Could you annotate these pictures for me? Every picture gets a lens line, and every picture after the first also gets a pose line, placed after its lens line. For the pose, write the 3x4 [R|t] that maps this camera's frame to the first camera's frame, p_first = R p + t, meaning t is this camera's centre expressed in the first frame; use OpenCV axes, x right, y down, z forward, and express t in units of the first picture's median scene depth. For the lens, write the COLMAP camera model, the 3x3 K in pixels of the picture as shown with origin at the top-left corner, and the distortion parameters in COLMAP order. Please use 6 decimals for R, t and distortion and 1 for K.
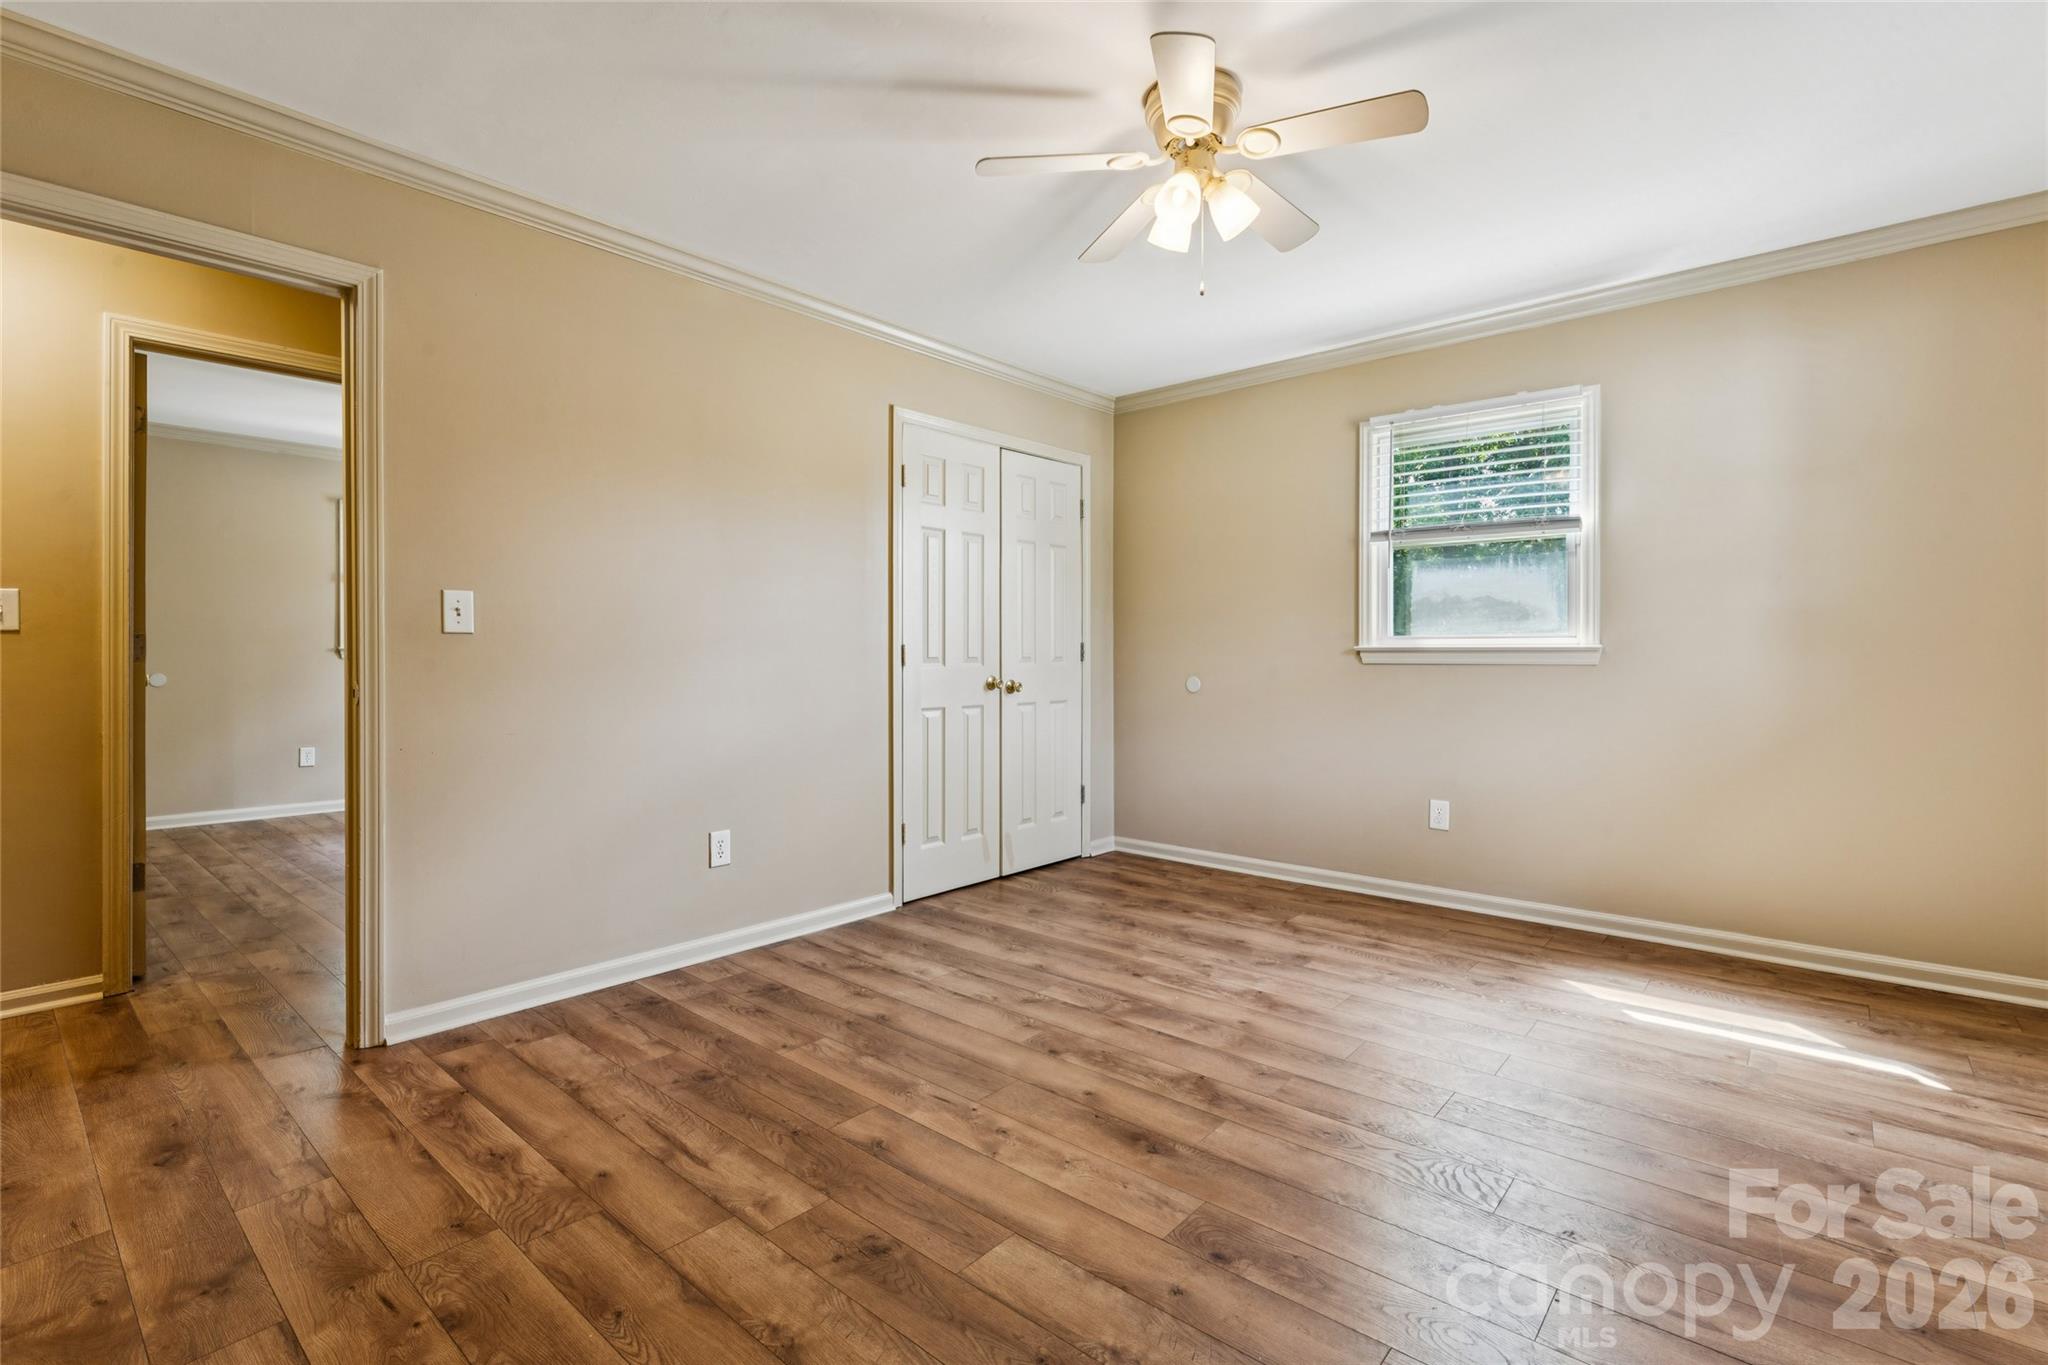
lens RADIAL K [[932.9, 0, 1028.3], [0, 932.9, 678.9], [0, 0, 1]] dist [-0.001424, 0.000056]
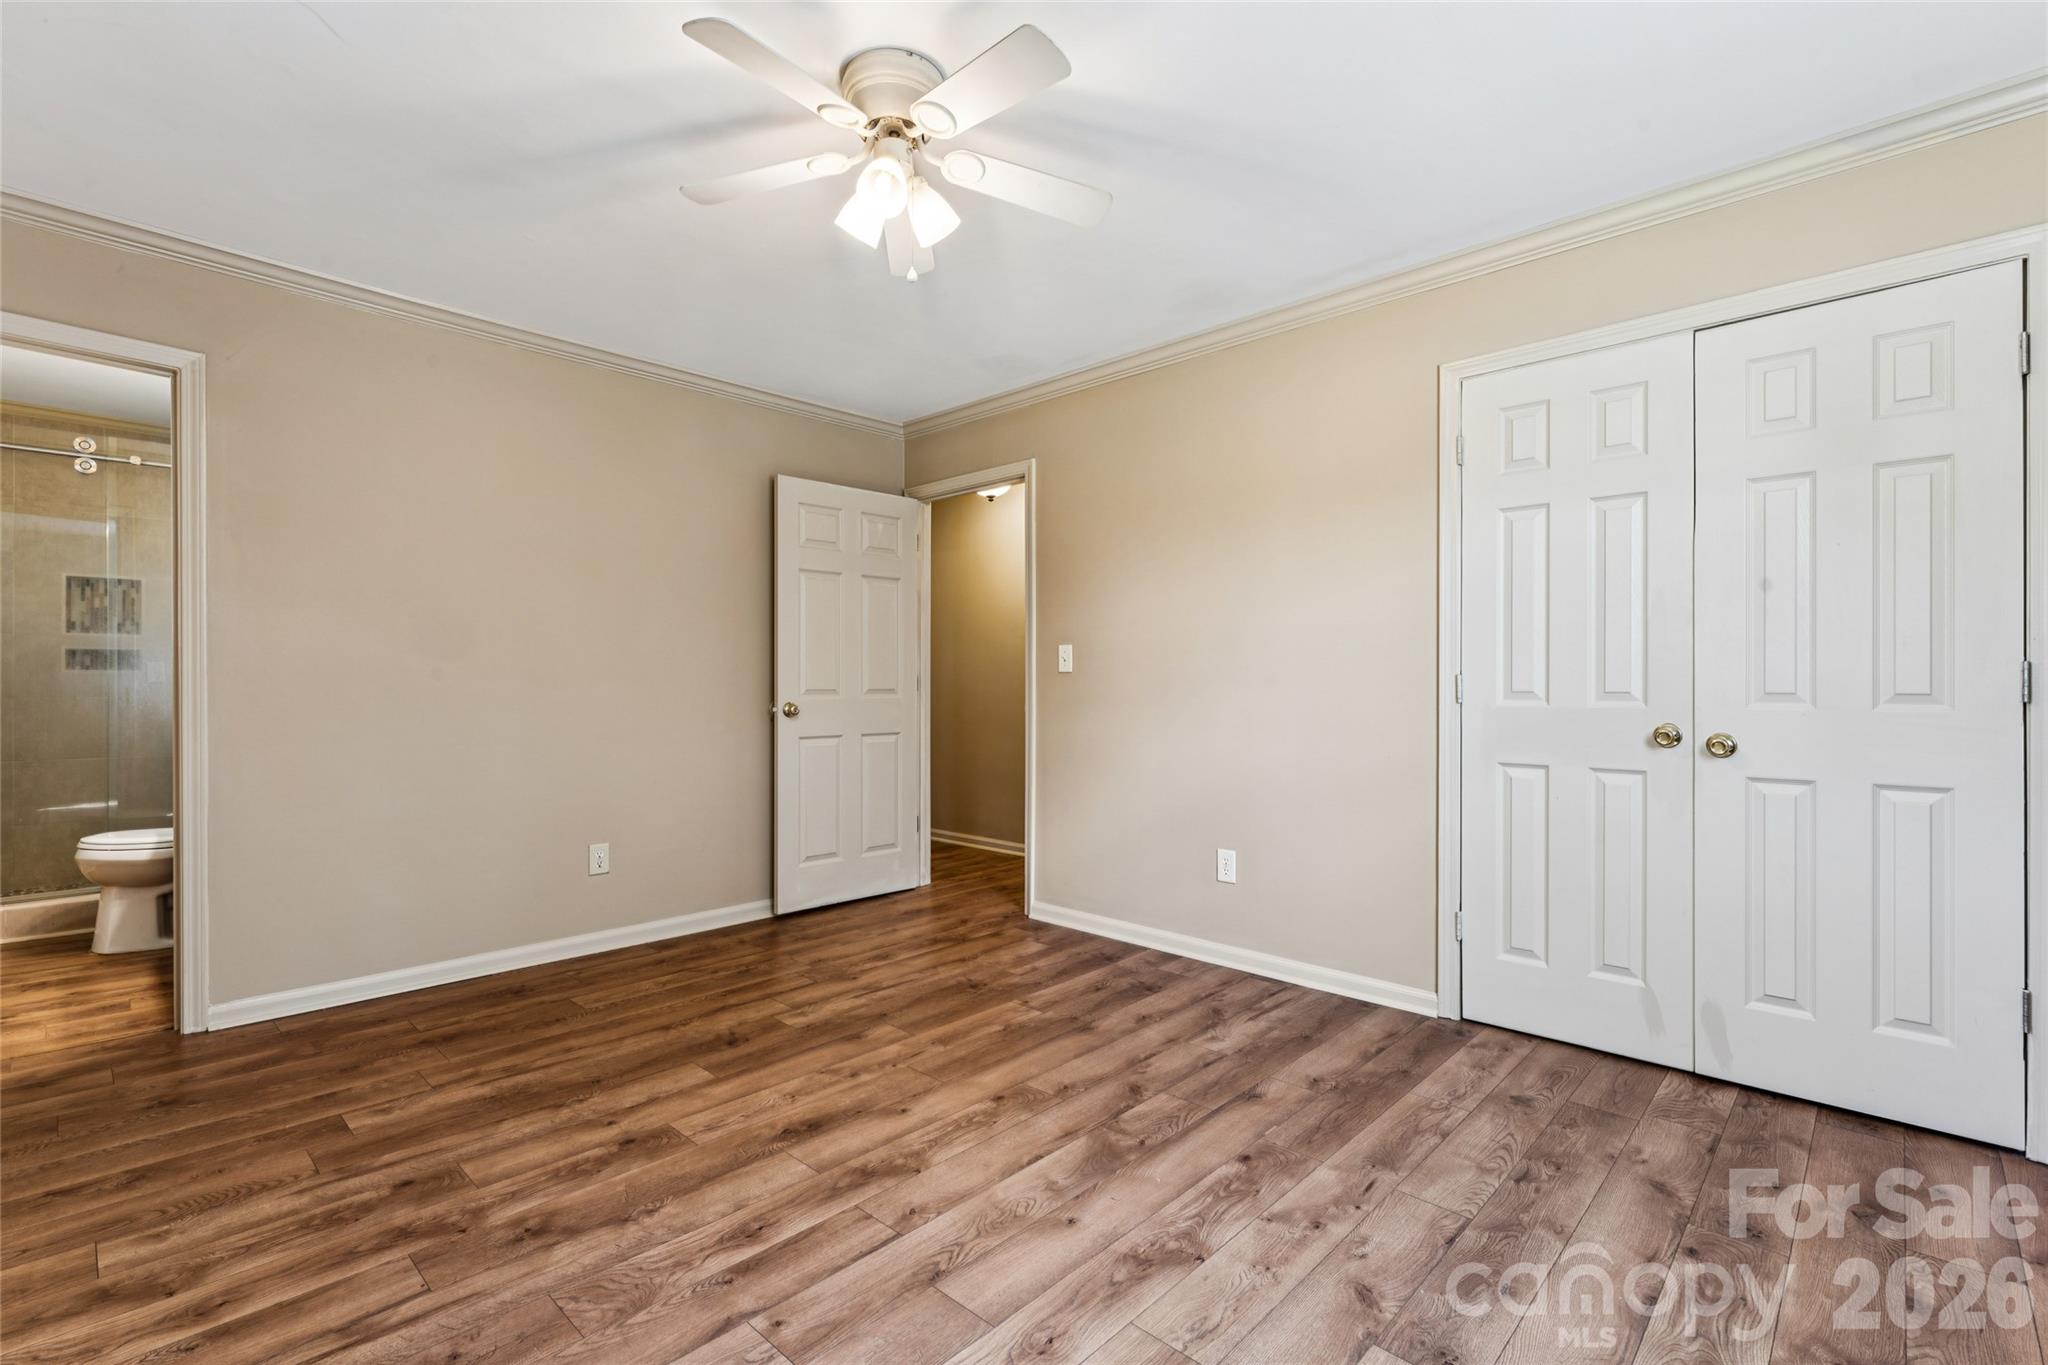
lens RADIAL K [[932.9, 0, 1025.9], [0, 932.9, 682.3], [0, 0, 1]] dist [-0.001424, 0.000056]
pose [[-0.052708, -0.001988, -0.998608, 0.946833], [-0.027258, 0.999628, -0.000552, -0.029307], [0.998238, 0.027191, -0.052742, 1.020064]]
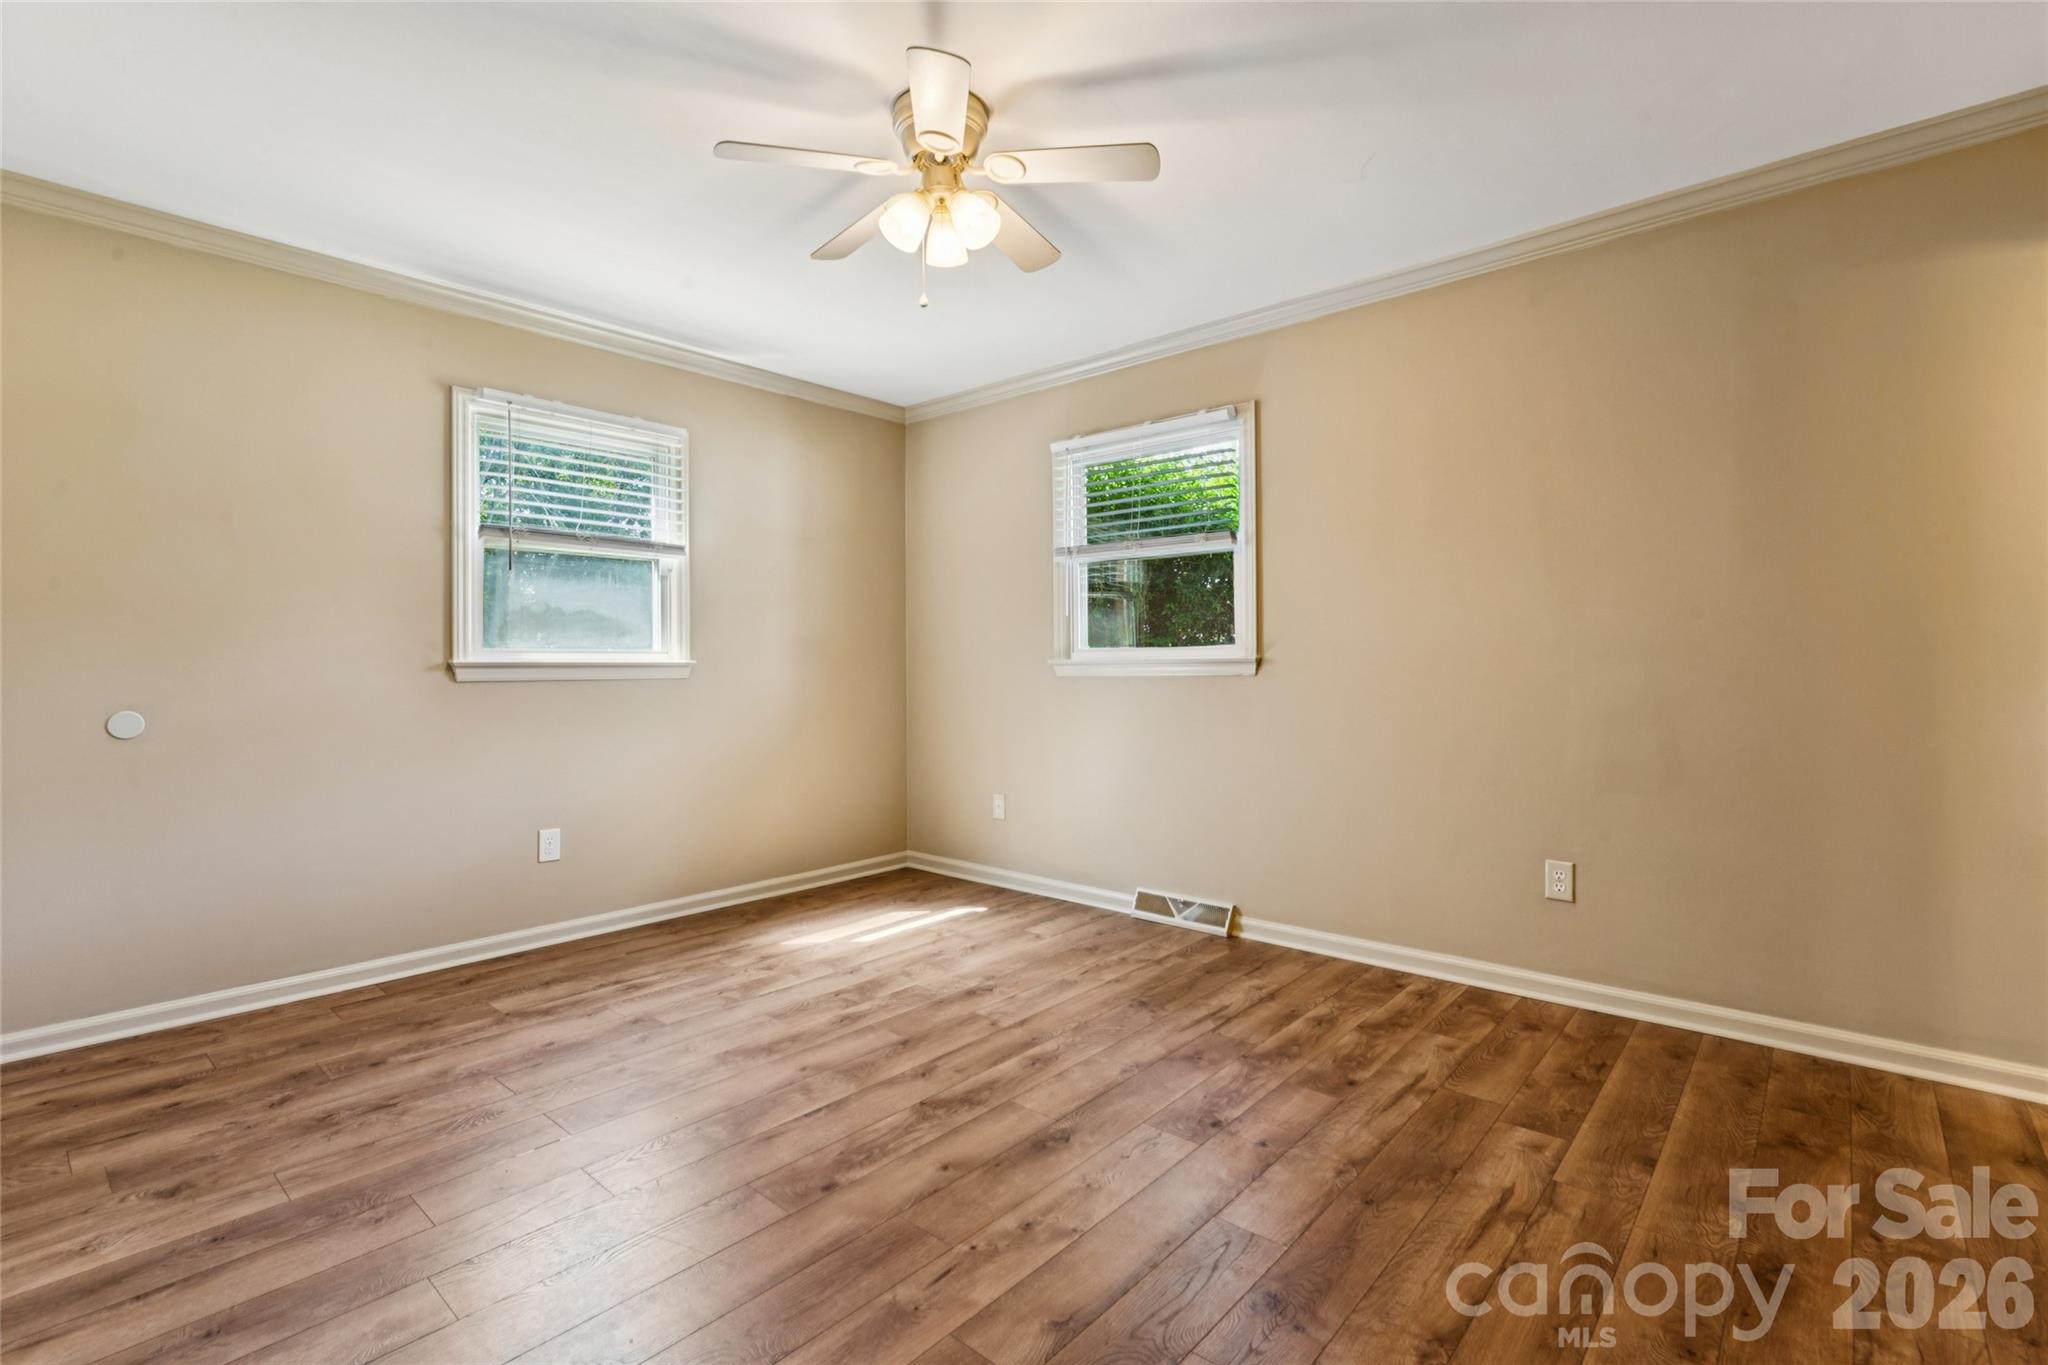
lens RADIAL K [[932.9, 0, 1023.1], [0, 932.9, 673.9], [0, 0, 1]] dist [-0.001424, 0.000056]
pose [[0.012675, -0.009350, 0.999876, -0.703973], [0.031302, 0.999470, 0.008949, -0.023997], [-0.999430, 0.031185, 0.012961, 0.780466]]
